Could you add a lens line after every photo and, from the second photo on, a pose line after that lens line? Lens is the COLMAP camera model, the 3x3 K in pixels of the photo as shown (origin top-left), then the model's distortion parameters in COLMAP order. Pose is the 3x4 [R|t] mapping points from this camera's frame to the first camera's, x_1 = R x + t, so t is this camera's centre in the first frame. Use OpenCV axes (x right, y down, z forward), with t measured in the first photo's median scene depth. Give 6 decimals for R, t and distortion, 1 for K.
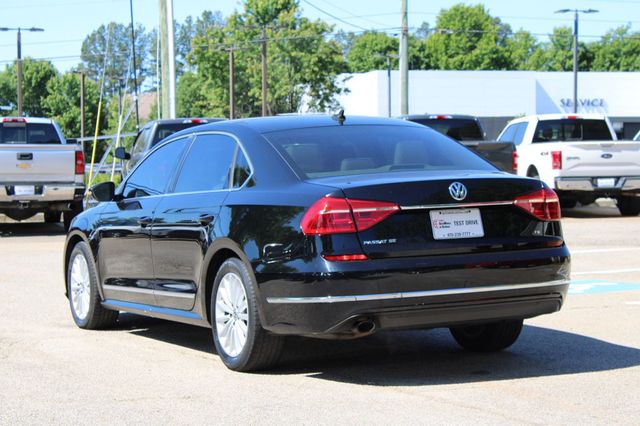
lens RADIAL K [[1544.0, 0, 320.0], [0, 1544.0, 213.0], [0, 0, 1]] dist [0.055001, 0.561702]
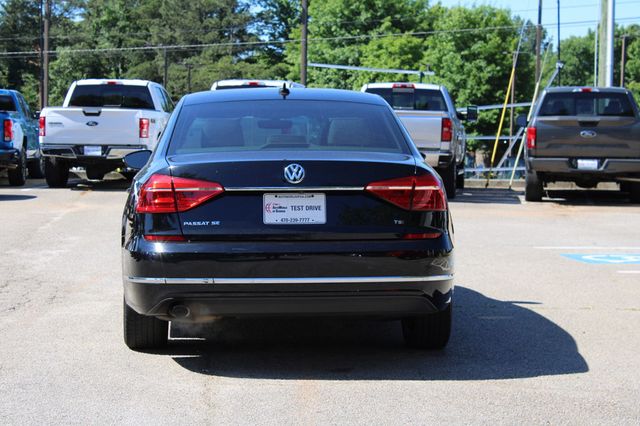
lens RADIAL K [[1544.0, 0, 320.0], [0, 1544.0, 213.0], [0, 0, 1]] dist [0.055001, 0.561702]
pose [[0.924434, 0.050420, -0.377994, 0.452140], [-0.041754, 0.998644, 0.031091, -0.019842], [0.379049, -0.012959, 0.925286, 0.143304]]
